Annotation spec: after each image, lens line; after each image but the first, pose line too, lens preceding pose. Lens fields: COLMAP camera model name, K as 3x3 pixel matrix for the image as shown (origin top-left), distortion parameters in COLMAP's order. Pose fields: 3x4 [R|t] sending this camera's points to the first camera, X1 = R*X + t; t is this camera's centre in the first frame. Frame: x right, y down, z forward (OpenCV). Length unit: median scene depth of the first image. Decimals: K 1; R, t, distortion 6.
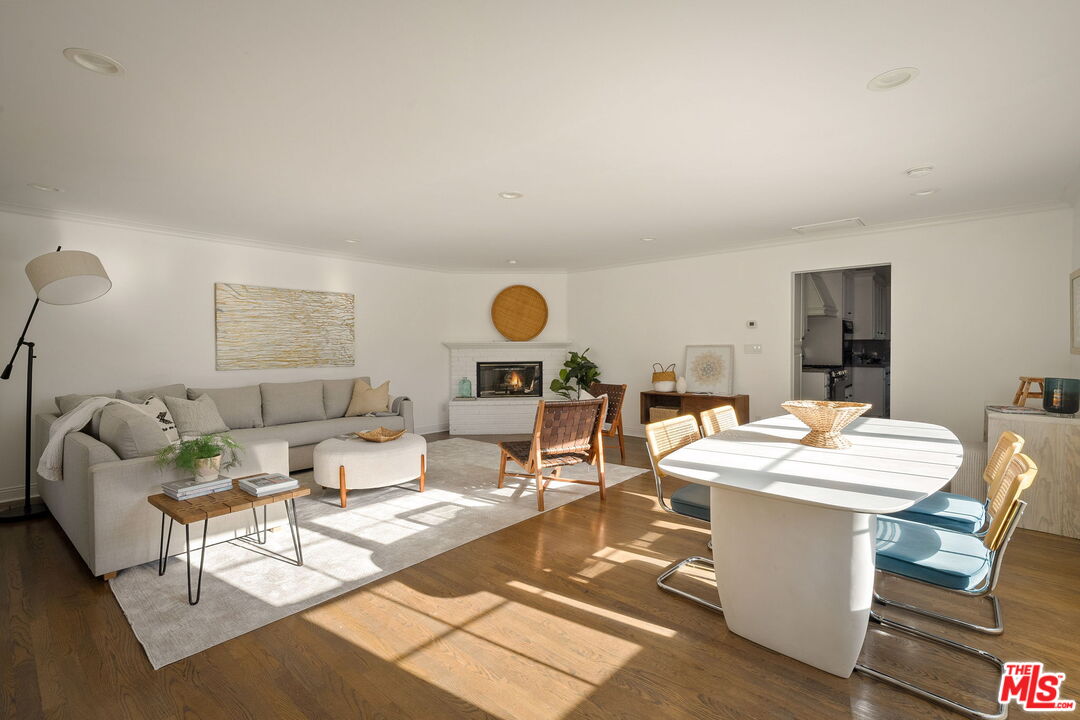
lens RADIAL K [[470.6, 0, 538.2], [0, 470.6, 355.7], [0, 0, 1]] dist [0.000026, 0.000557]
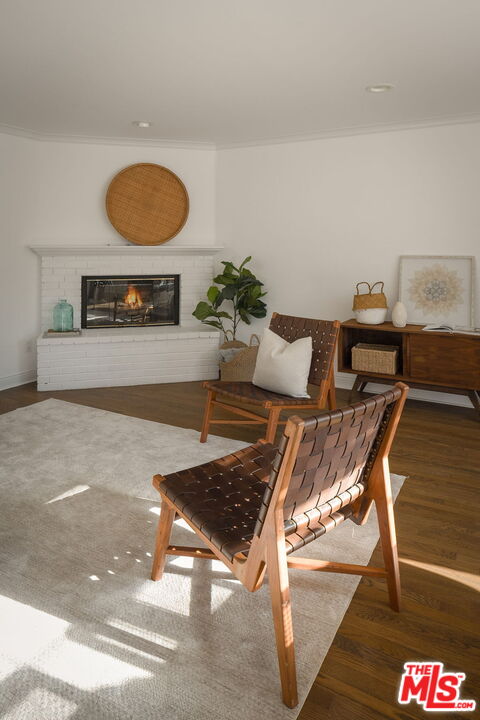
lens RADIAL K [[481.2, 0, 223.2], [0, 481.2, 245.0], [0, 0, 1]] dist [-0.003576, -0.000568]
pose [[0.983057, 0.010697, 0.182990, -0.087354], [-0.007207, 0.999779, -0.019731, -0.026792], [-0.183160, 0.018078, 0.982917, 0.436138]]
